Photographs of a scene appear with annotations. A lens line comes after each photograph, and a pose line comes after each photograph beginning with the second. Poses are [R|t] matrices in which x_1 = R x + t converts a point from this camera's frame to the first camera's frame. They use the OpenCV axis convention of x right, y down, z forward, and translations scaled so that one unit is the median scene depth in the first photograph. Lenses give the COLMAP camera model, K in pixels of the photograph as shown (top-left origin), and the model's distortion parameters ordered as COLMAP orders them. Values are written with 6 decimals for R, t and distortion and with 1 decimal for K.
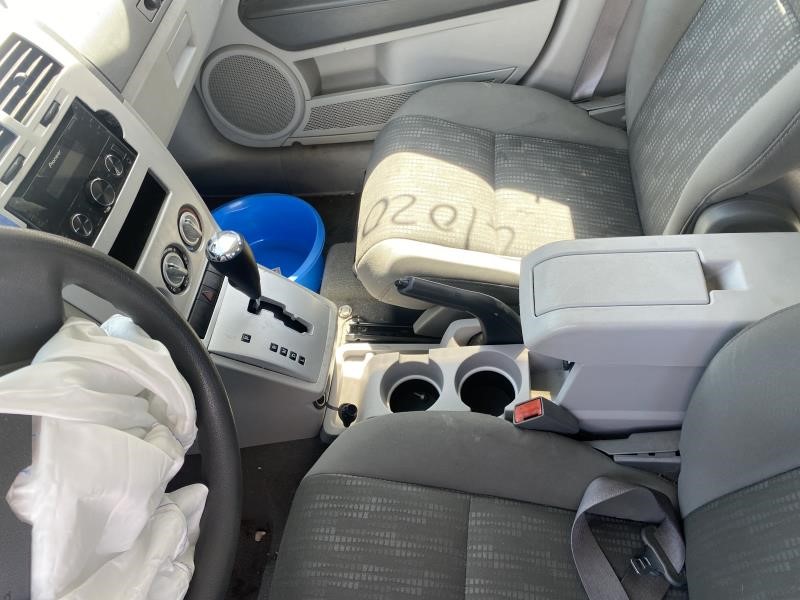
lens RADIAL K [[625.6, 0, 419.5], [0, 625.6, 299.0], [0, 0, 1]] dist [0.017376, -0.005251]
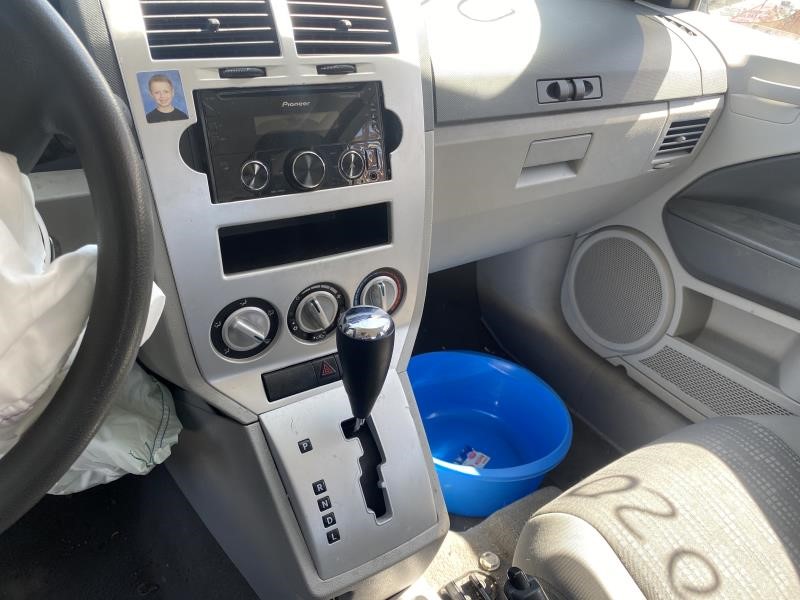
lens RADIAL K [[625.6, 0, 419.5], [0, 625.6, 299.0], [0, 0, 1]] dist [0.017376, -0.005251]
pose [[0.583102, 0.568443, -0.580400, 0.084756], [-0.740764, 0.665358, -0.092562, -0.059649], [0.333557, 0.483913, 0.809054, 0.317120]]
